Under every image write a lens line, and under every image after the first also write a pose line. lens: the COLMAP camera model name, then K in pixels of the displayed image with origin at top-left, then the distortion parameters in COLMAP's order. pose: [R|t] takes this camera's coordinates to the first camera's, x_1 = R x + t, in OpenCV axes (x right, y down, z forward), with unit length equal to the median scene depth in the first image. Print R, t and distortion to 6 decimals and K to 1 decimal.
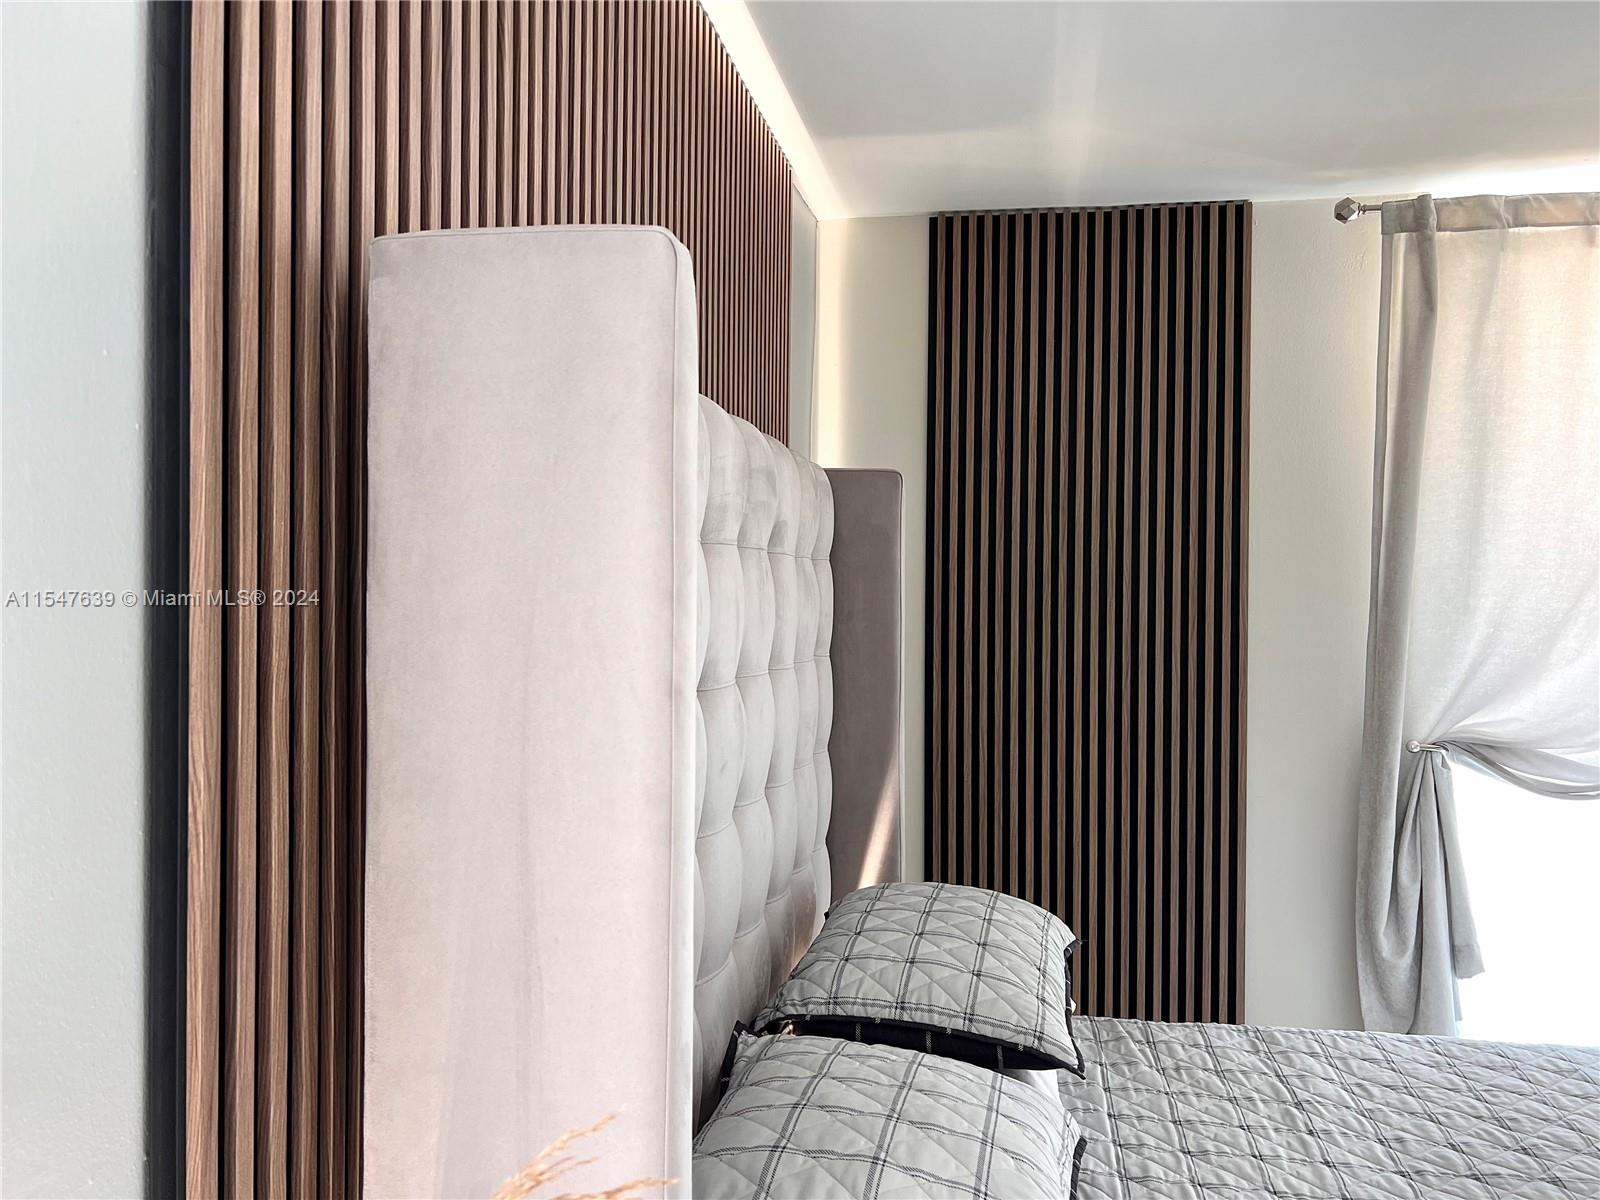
lens RADIAL K [[1209.1, 0, 801.2], [0, 1209.1, 598.6], [0, 0, 1]] dist [0.099774, -0.134932]
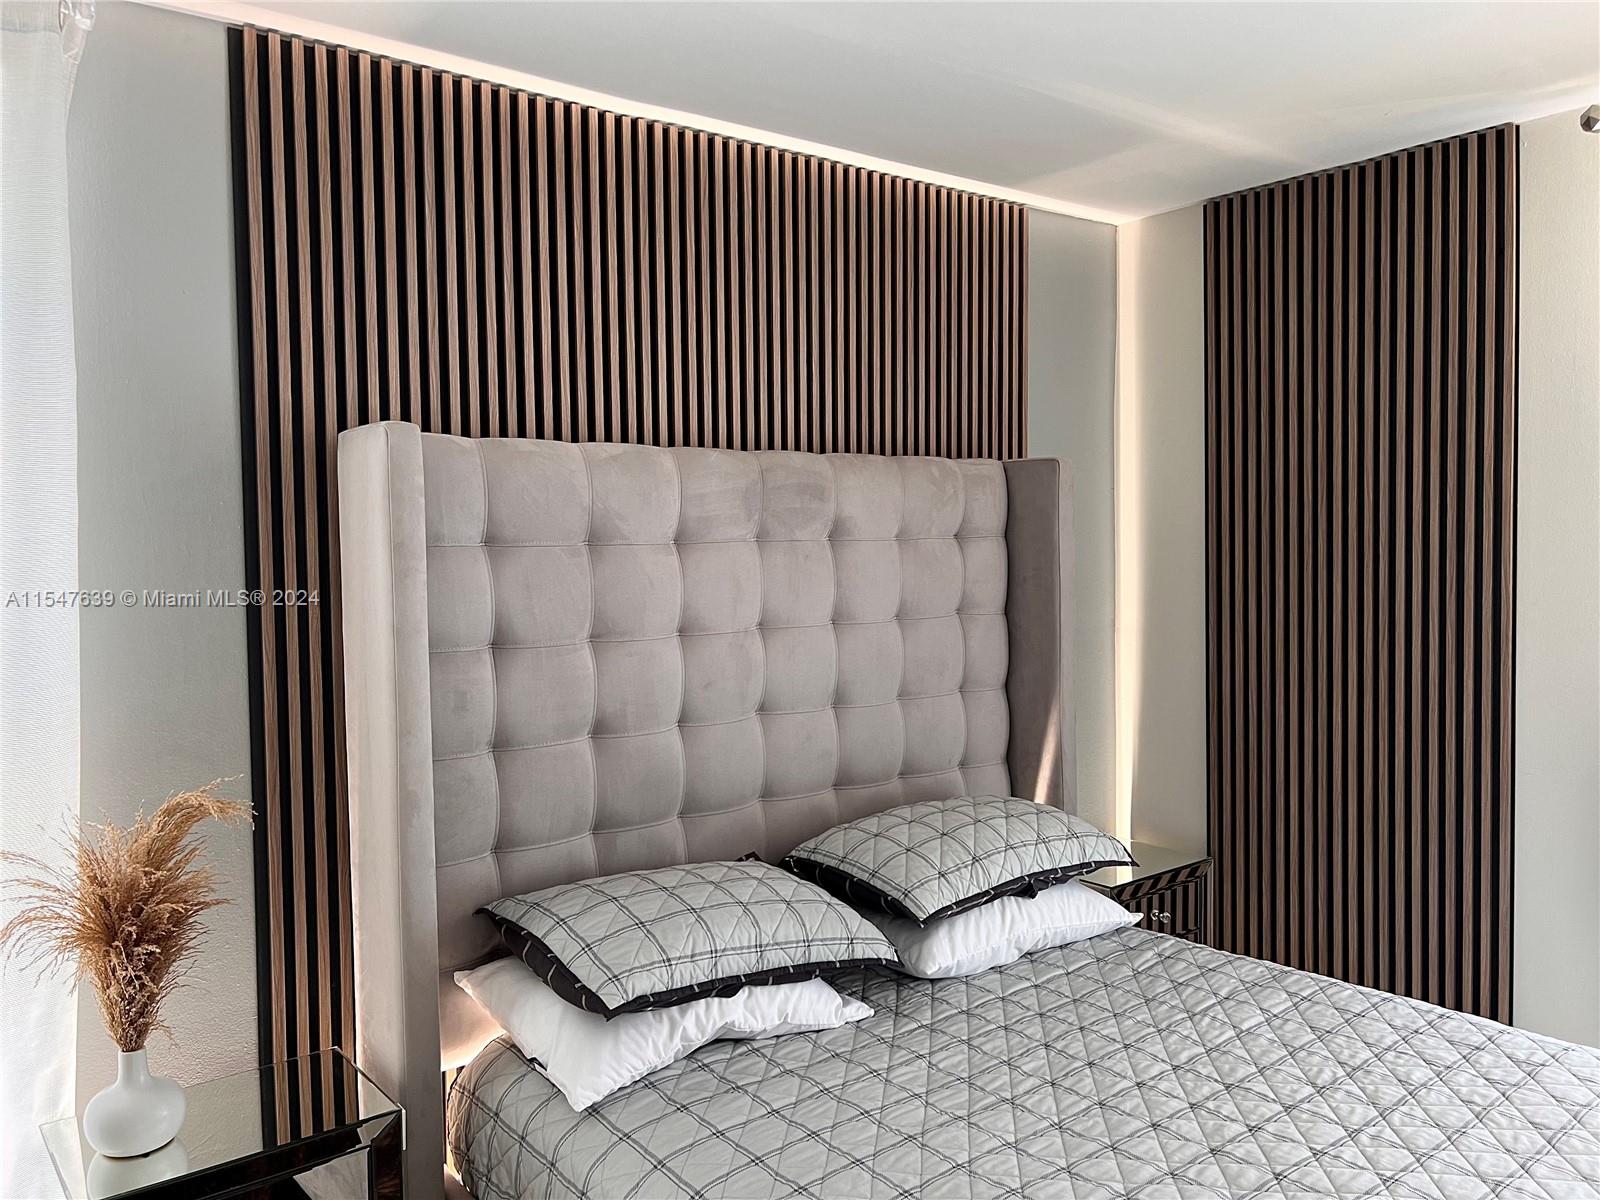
lens RADIAL K [[1209.1, 0, 801.2], [0, 1209.1, 598.6], [0, 0, 1]] dist [0.099774, -0.134932]
pose [[0.742665, 0.004531, -0.669648, 0.693808], [0.022082, 0.999268, 0.031251, -0.012276], [0.669299, -0.037996, 0.742021, -0.053127]]
